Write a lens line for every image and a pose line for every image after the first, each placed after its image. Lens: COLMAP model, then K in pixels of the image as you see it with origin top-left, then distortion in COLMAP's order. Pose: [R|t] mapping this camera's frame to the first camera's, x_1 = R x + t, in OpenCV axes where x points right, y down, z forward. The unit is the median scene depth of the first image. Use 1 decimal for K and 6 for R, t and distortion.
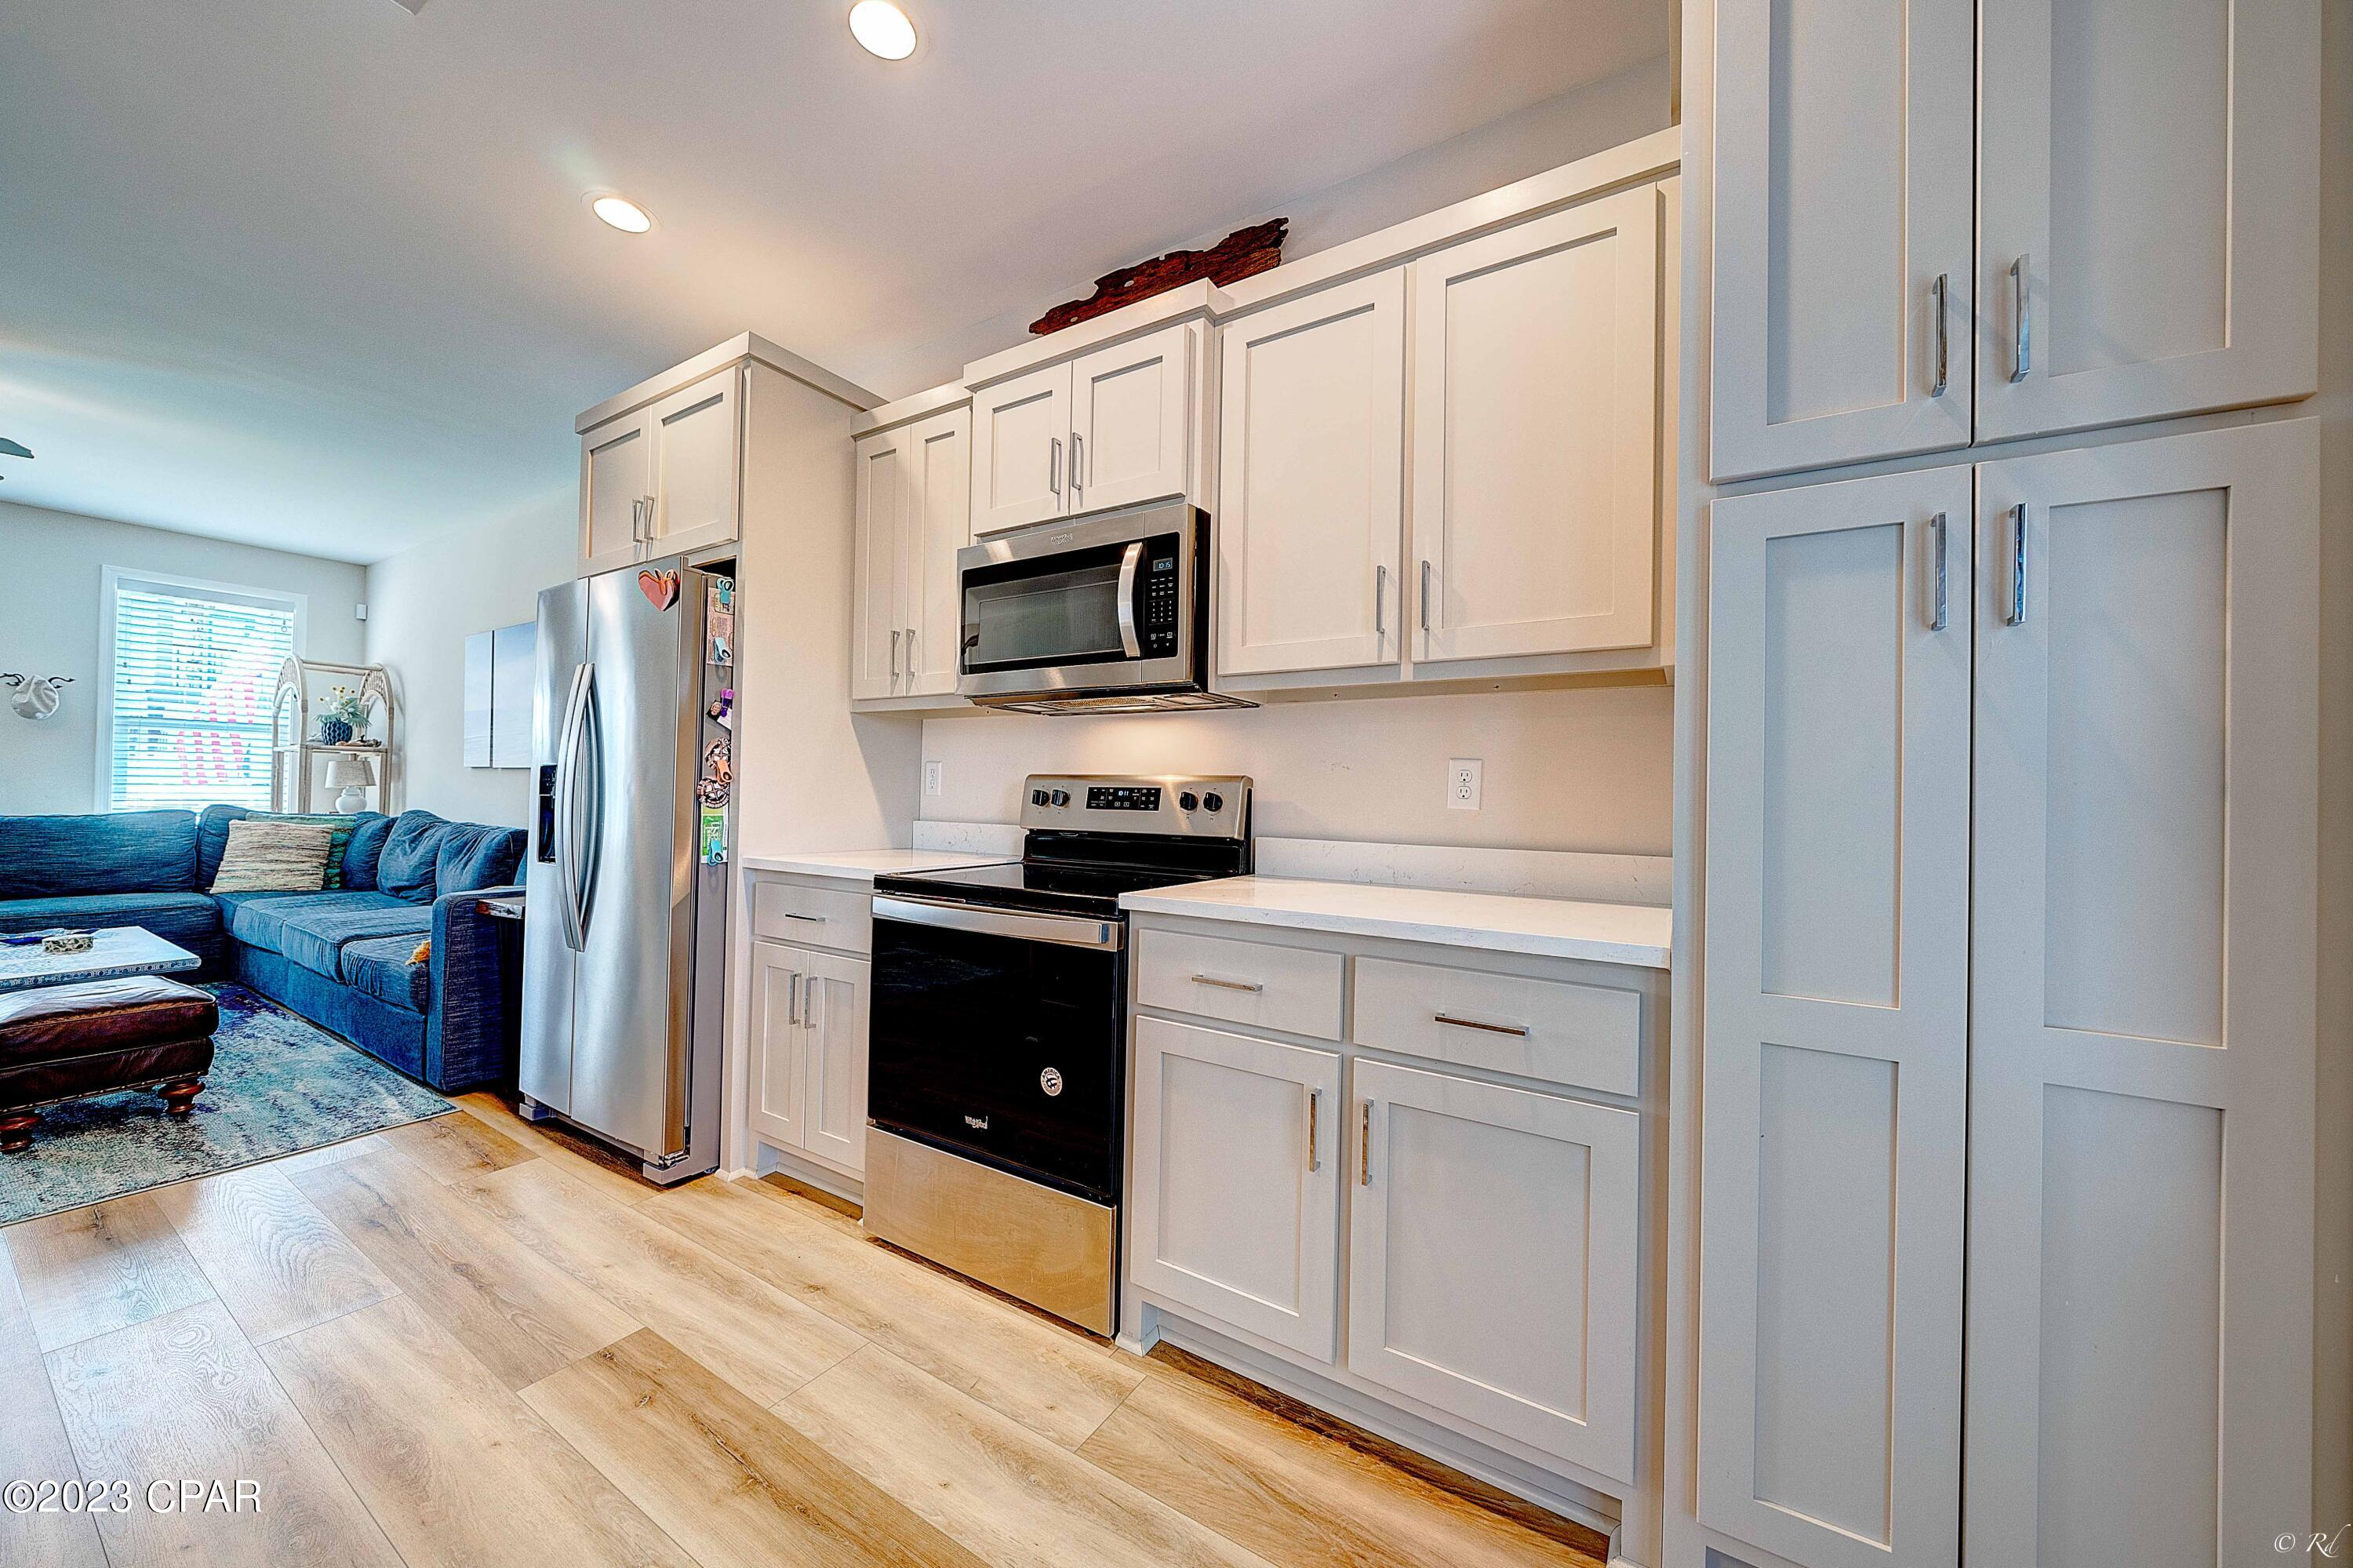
lens RADIAL K [[817.8, 0, 1166.0], [0, 817.8, 785.7], [0, 0, 1]] dist [-0.003398, 0.000262]
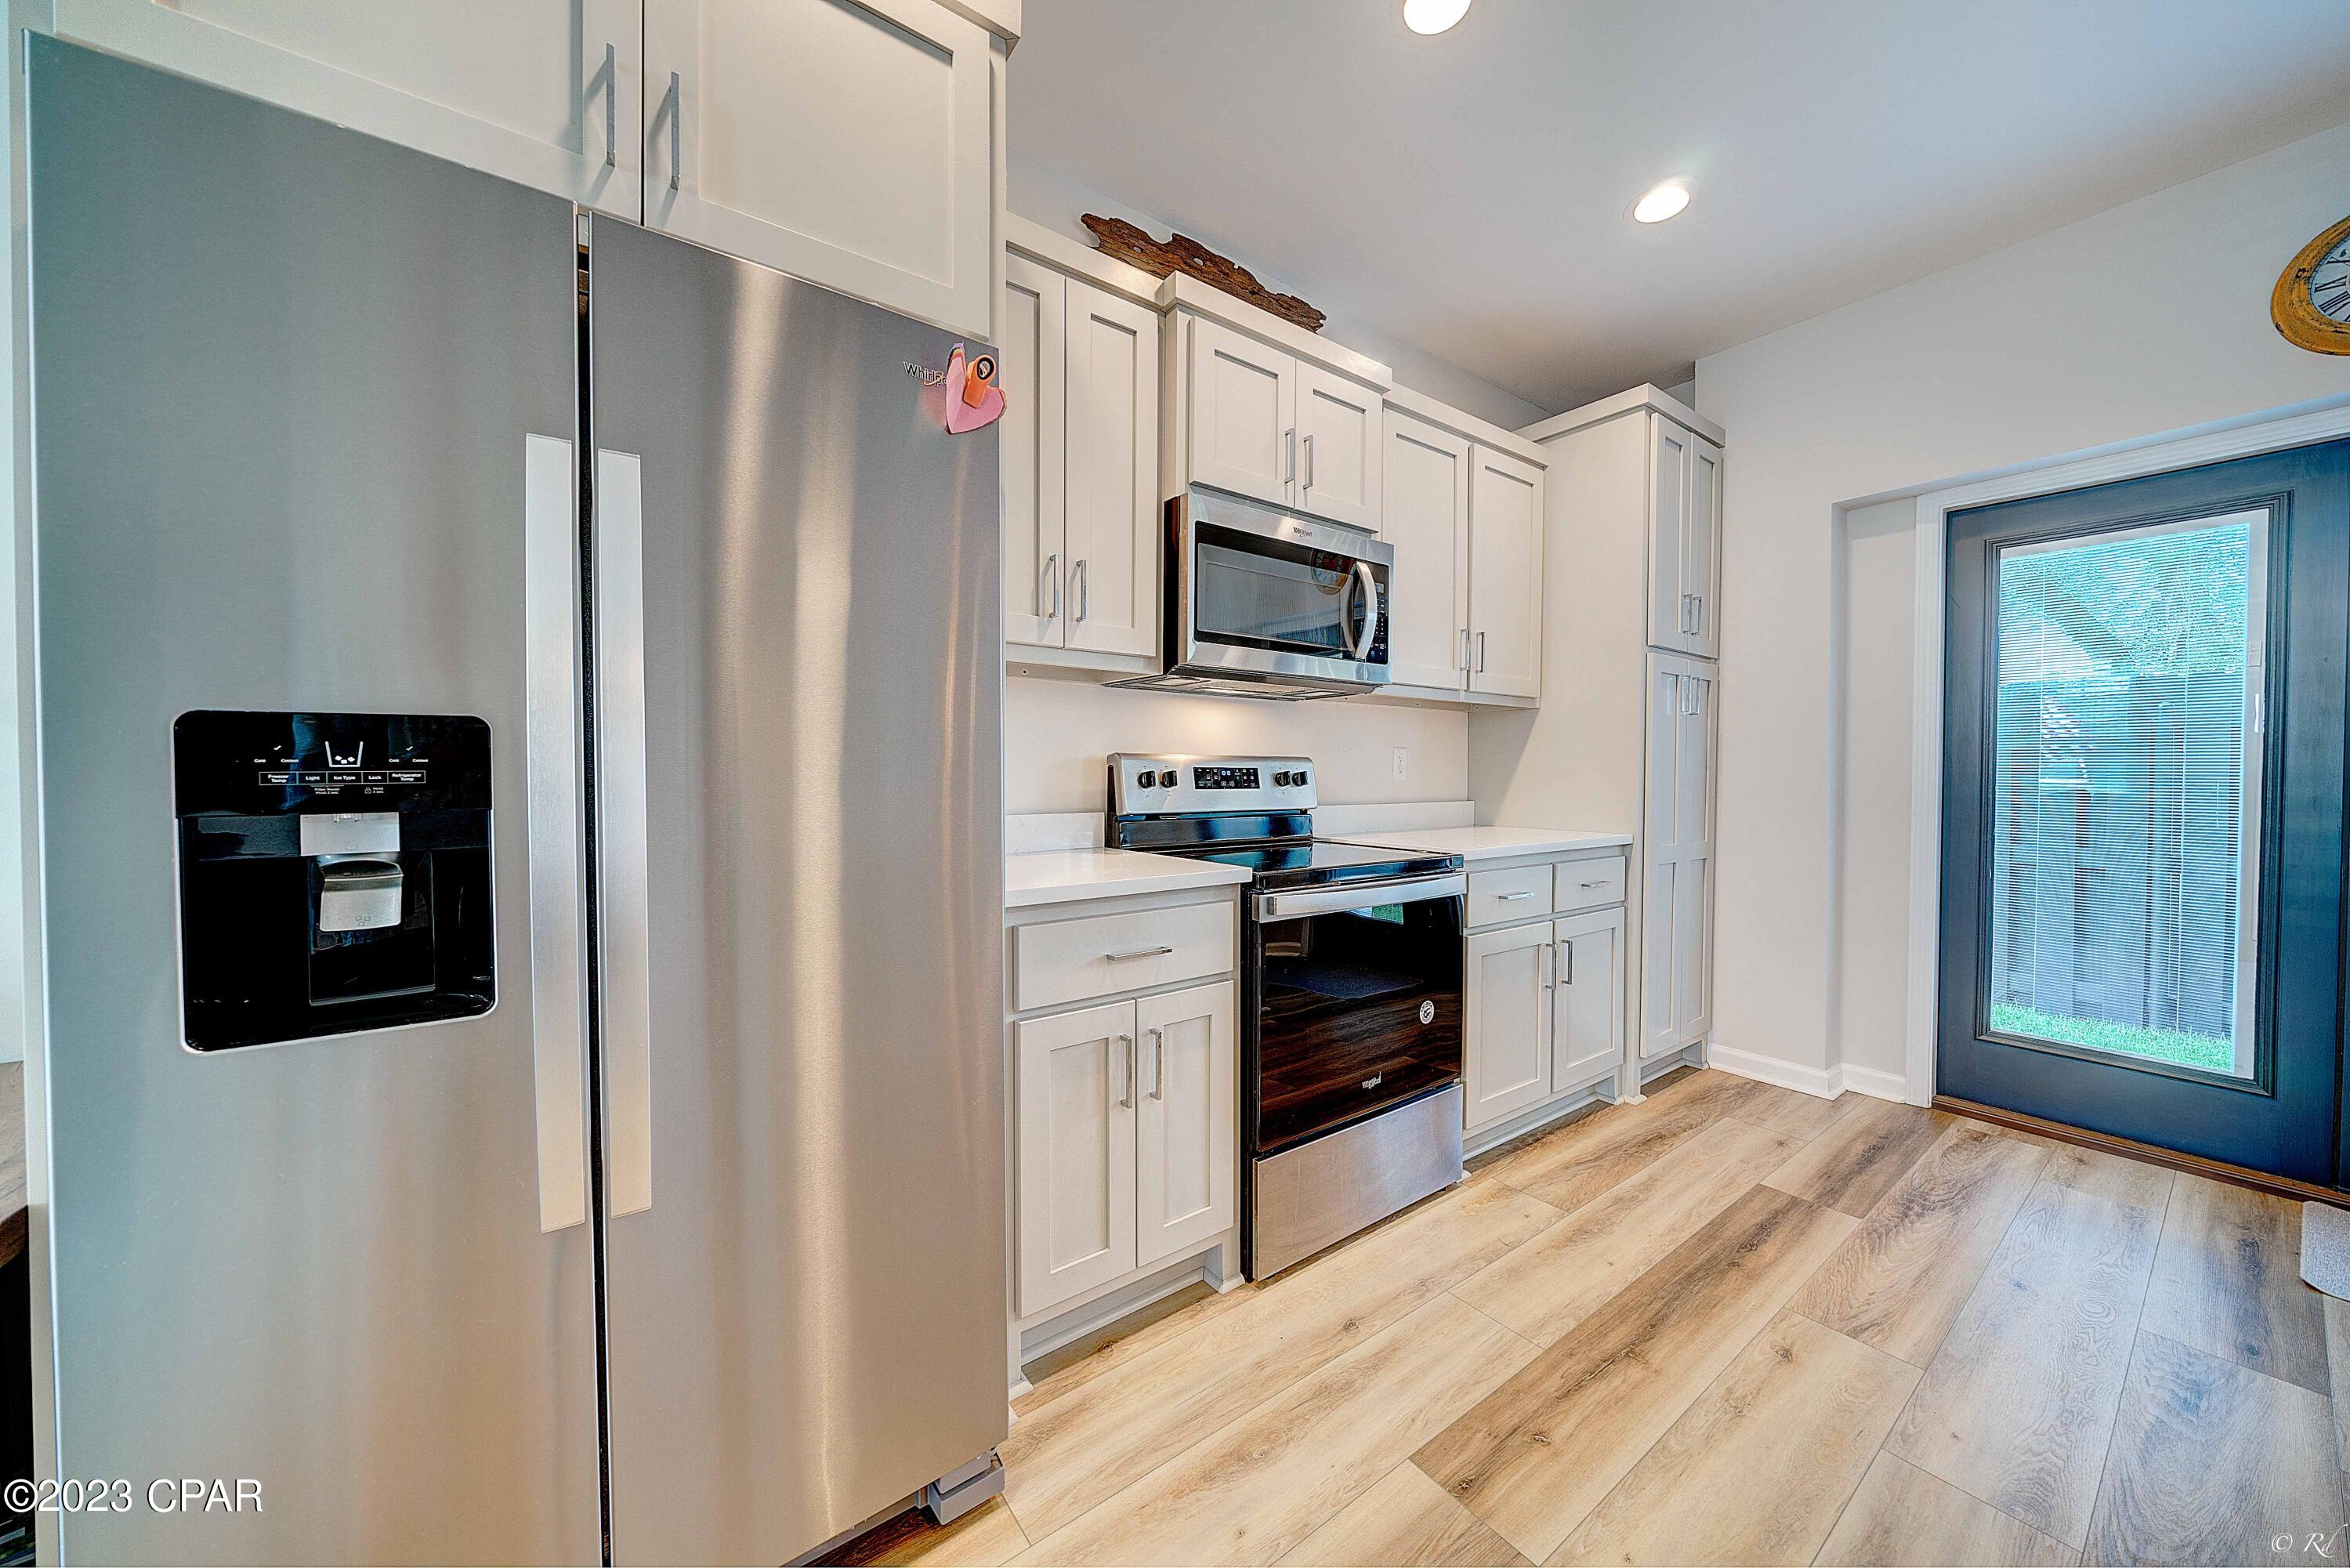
lens RADIAL K [[811.8, 0, 1168.7], [0, 811.8, 784.8], [0, 0, 1]] dist [-0.004760, -0.000300]
pose [[0.377992, -0.032166, 0.925250, -1.314389], [-0.006948, 0.999270, 0.037578, -0.017715], [-0.925783, -0.020633, 0.377493, 0.855737]]
